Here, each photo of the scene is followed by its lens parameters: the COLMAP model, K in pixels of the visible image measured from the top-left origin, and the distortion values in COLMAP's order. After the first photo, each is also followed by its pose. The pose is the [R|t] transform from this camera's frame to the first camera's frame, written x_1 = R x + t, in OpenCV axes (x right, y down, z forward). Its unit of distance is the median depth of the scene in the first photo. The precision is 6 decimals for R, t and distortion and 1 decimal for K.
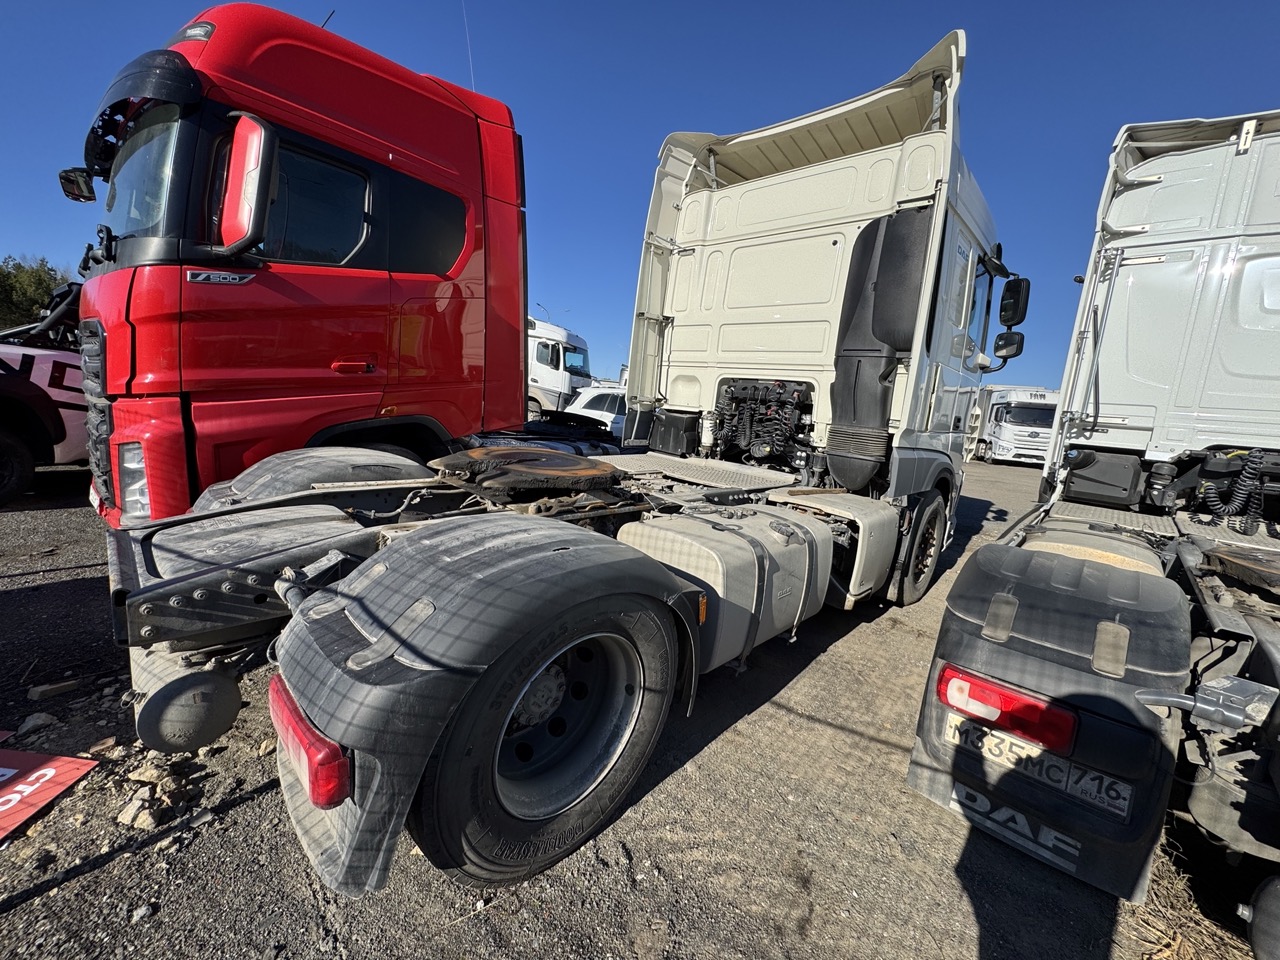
lens RADIAL K [[513.0, 0, 633.8], [0, 513.0, 469.6], [0, 0, 1]] dist [0.001913, 0.000942]
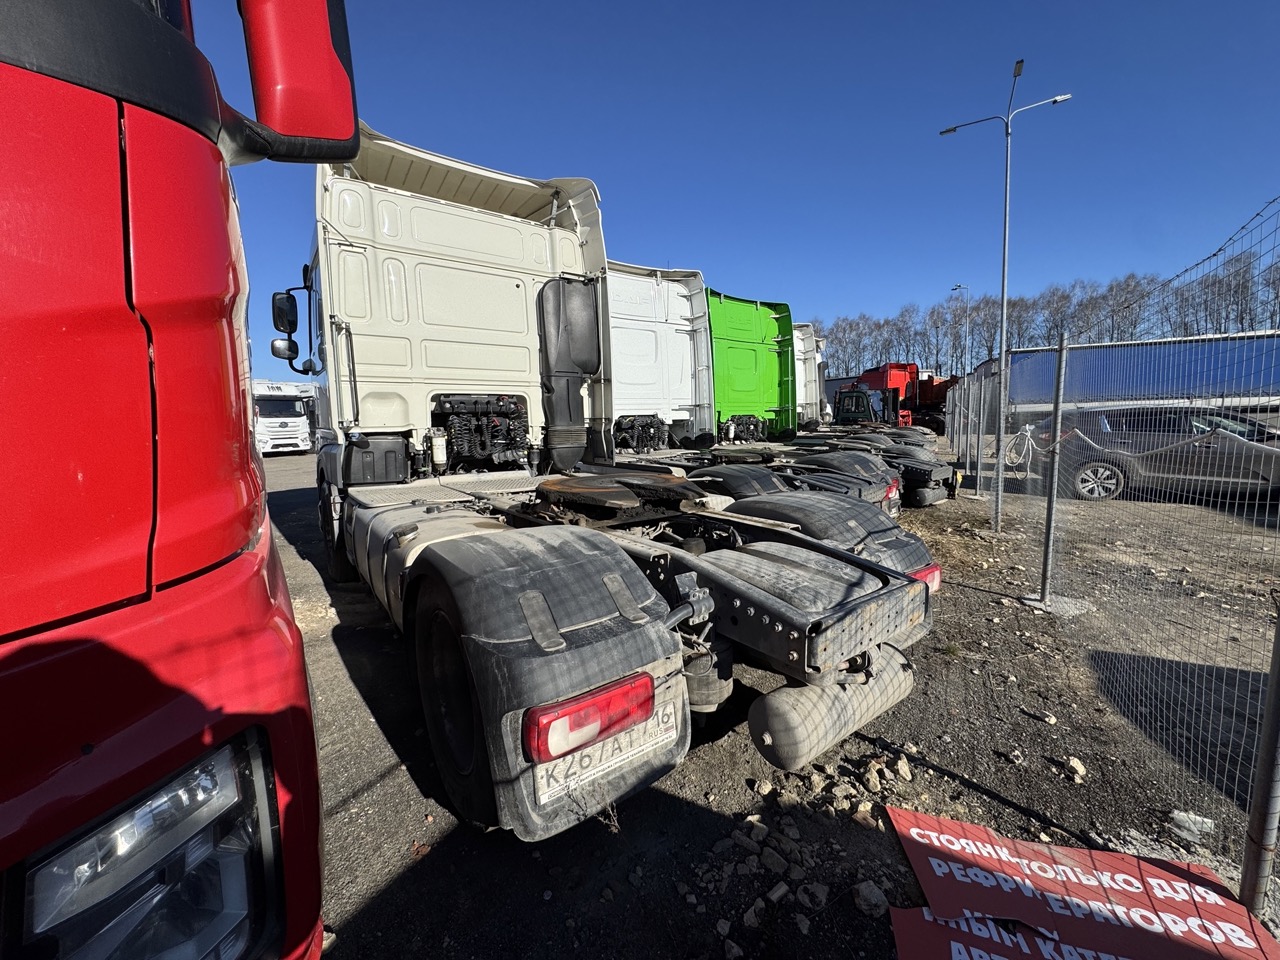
lens RADIAL K [[513.0, 0, 633.9], [0, 513.0, 477.4], [0, 0, 1]] dist [0.001913, 0.000942]
pose [[0.145406, -0.208673, 0.967116, -0.840802], [0.171614, 0.968006, 0.183063, -0.152033], [-0.974374, 0.139353, 0.176565, 0.518288]]
